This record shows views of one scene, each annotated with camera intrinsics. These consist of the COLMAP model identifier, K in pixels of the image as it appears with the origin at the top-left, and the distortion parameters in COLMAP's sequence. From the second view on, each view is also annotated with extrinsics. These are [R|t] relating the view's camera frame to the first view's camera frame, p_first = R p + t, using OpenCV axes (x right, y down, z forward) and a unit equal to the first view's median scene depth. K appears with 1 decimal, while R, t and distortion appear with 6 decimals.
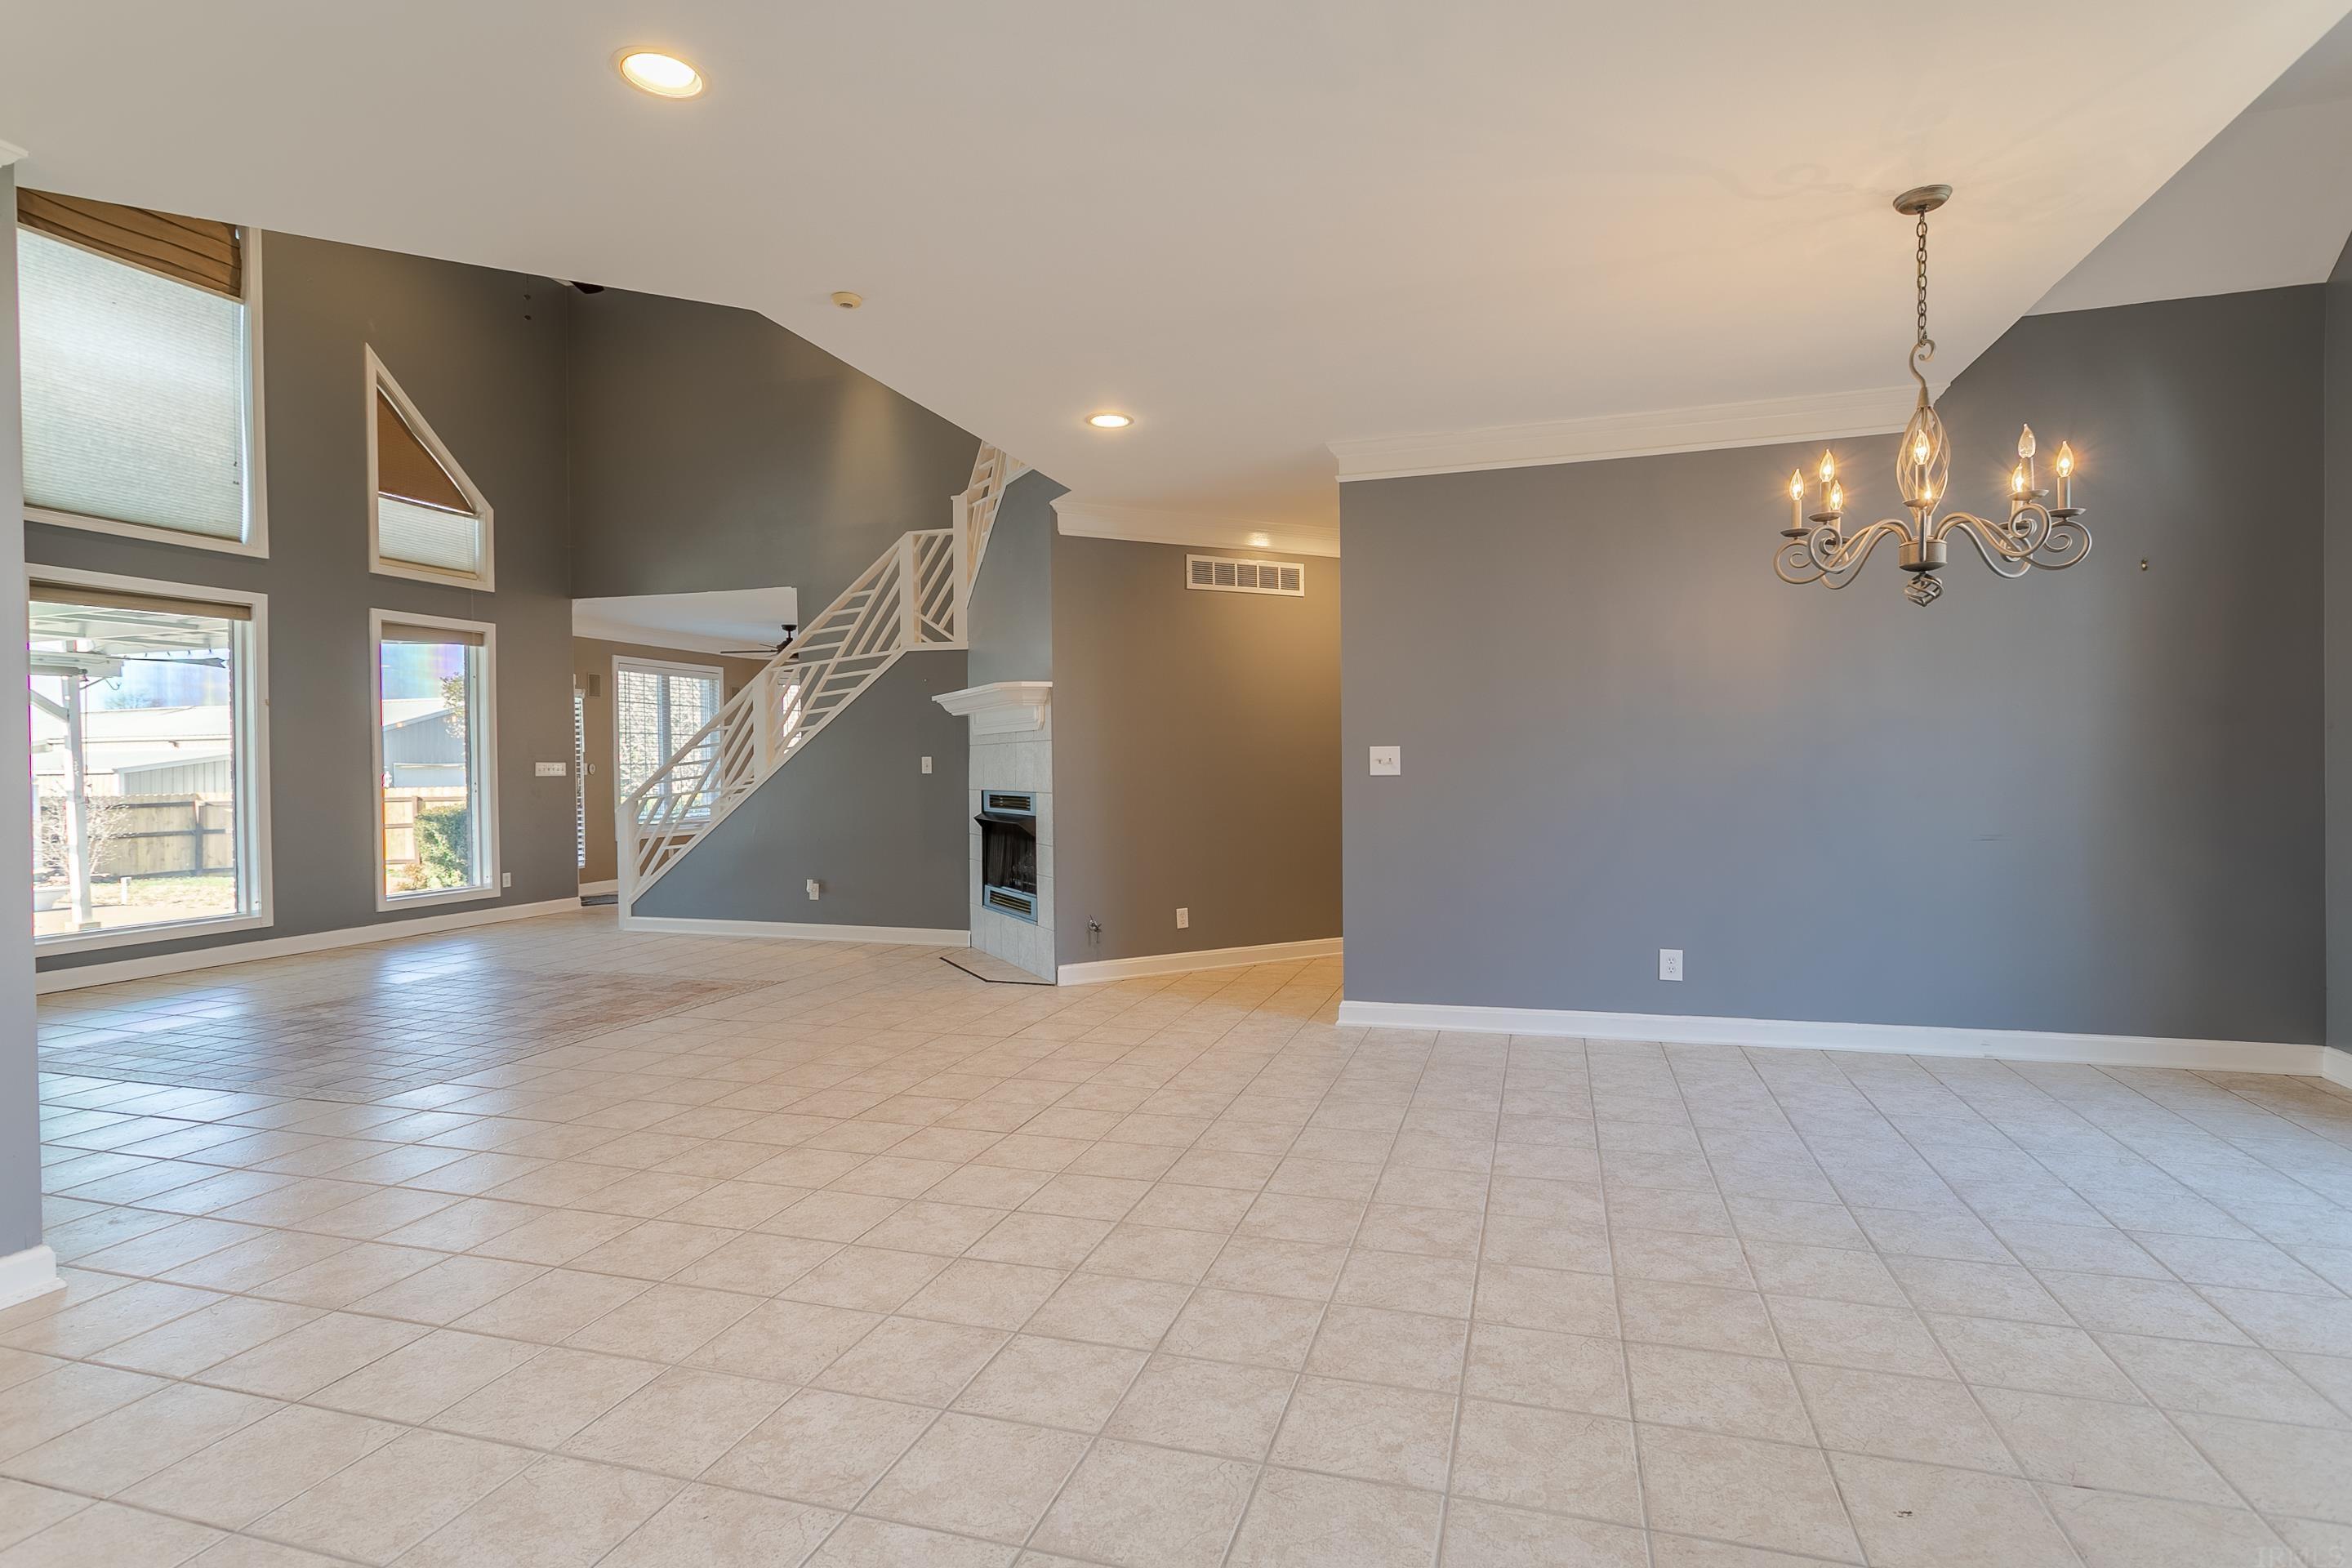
lens RADIAL K [[1125.7, 0, 1168.1], [0, 1125.7, 768.6], [0, 0, 1]] dist [0.003164, 0.000247]
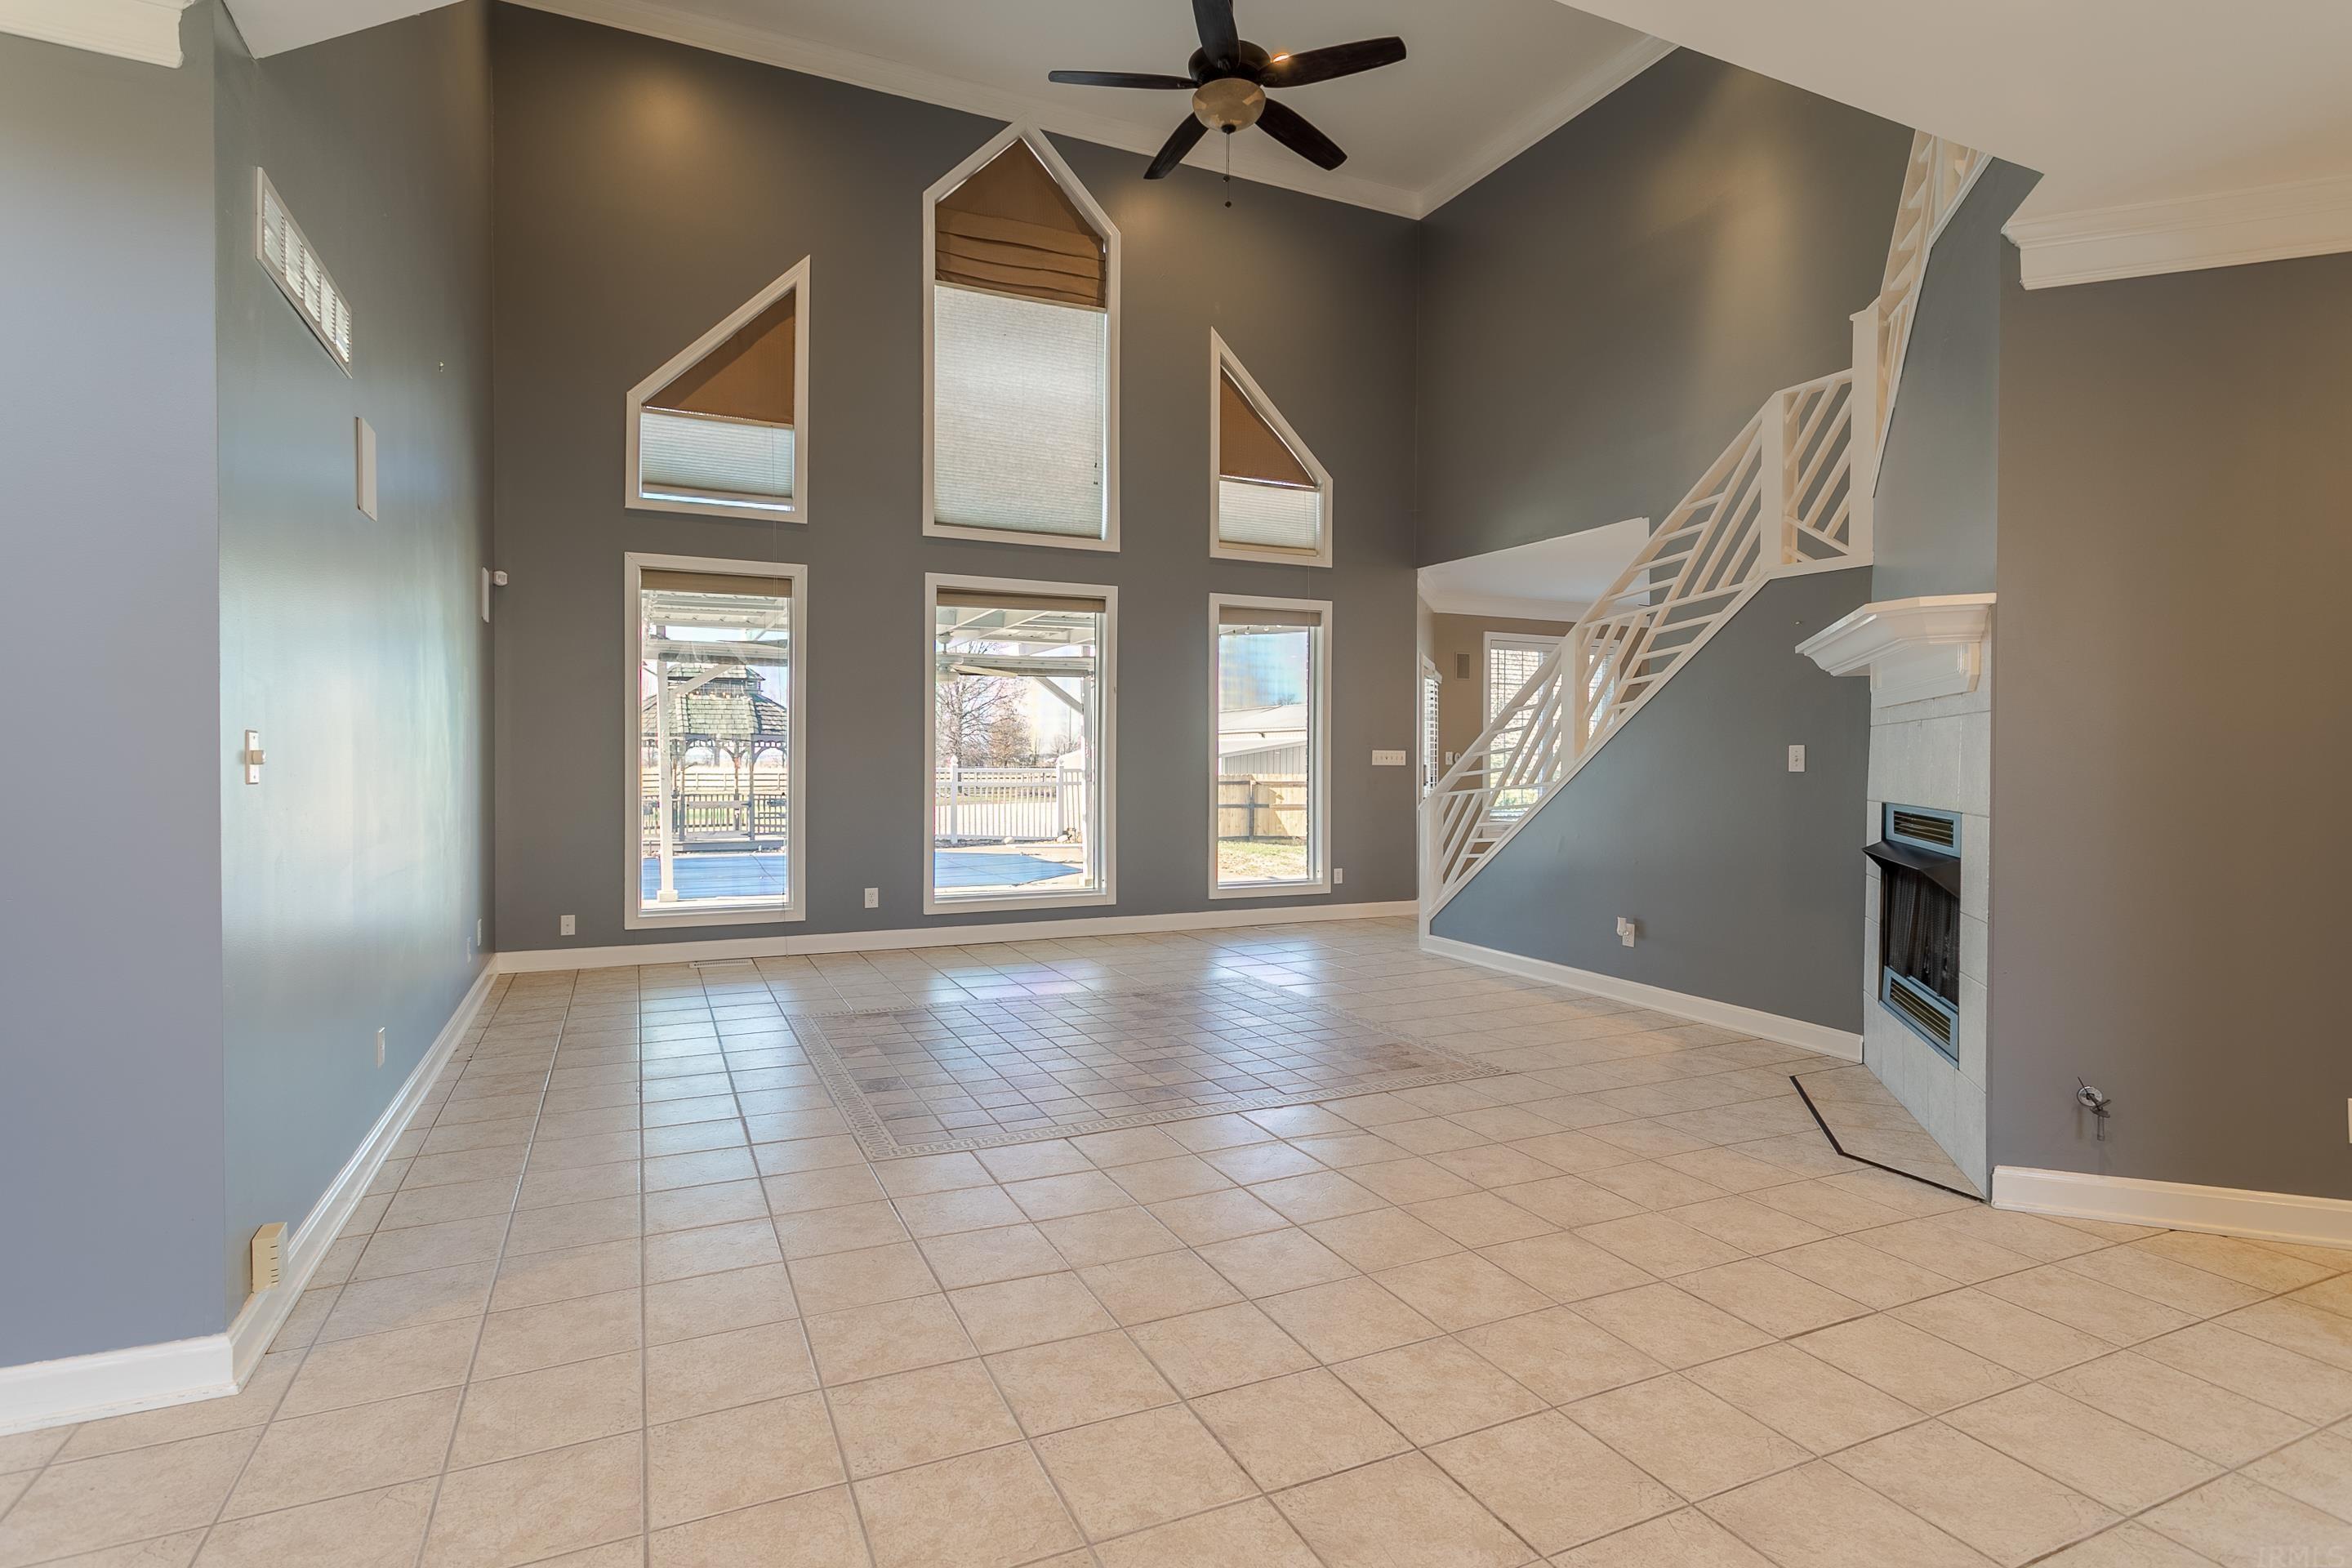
lens RADIAL K [[1141.8, 0, 1183.1], [0, 1141.8, 769.5], [0, 0, 1]] dist [0.000894, 0.000083]
pose [[0.679011, 0.020312, -0.733847, 0.020742], [-0.014349, 0.999793, 0.014396, -0.001077], [0.733988, 0.000755, 0.679162, 0.317638]]
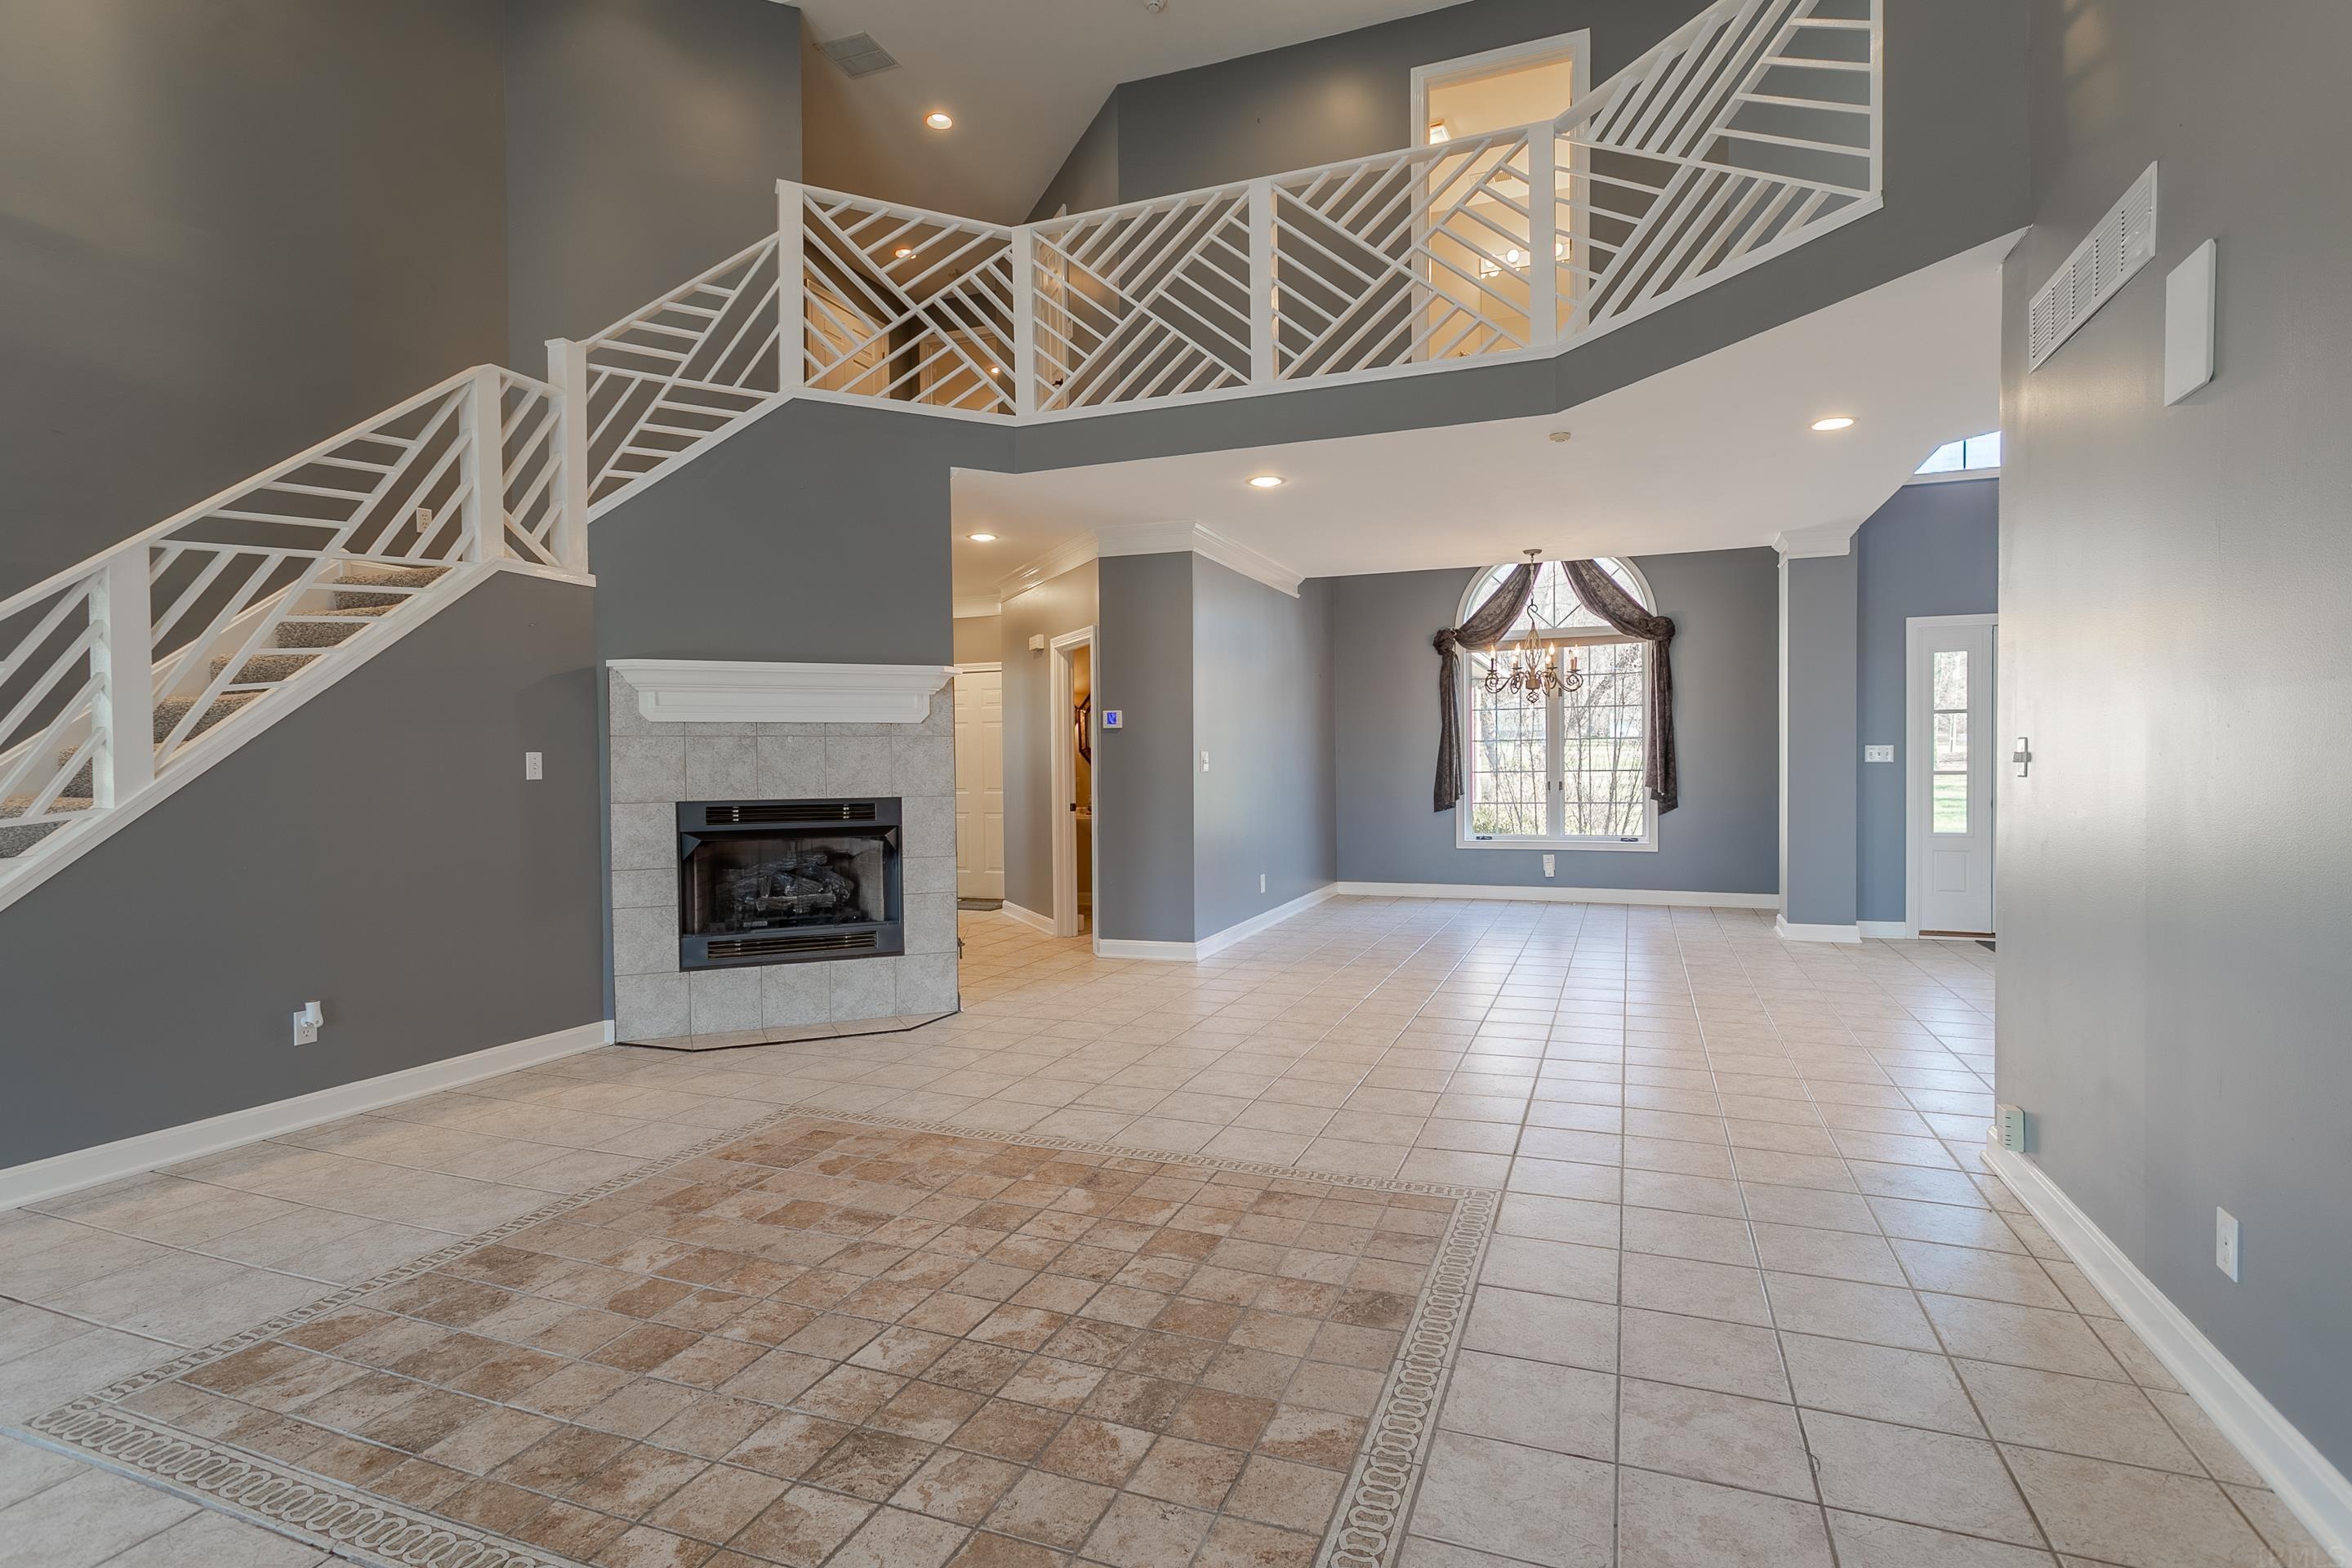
lens RADIAL K [[1106.3, 0, 1167.9], [0, 1106.3, 780.2], [0, 0, 1]] dist [0.021720, -0.000990]
pose [[0.095193, -0.004070, 0.995450, -0.781965], [0.007771, 0.999964, 0.003345, 0.005287], [-0.995428, 0.007417, 0.095222, 0.604722]]
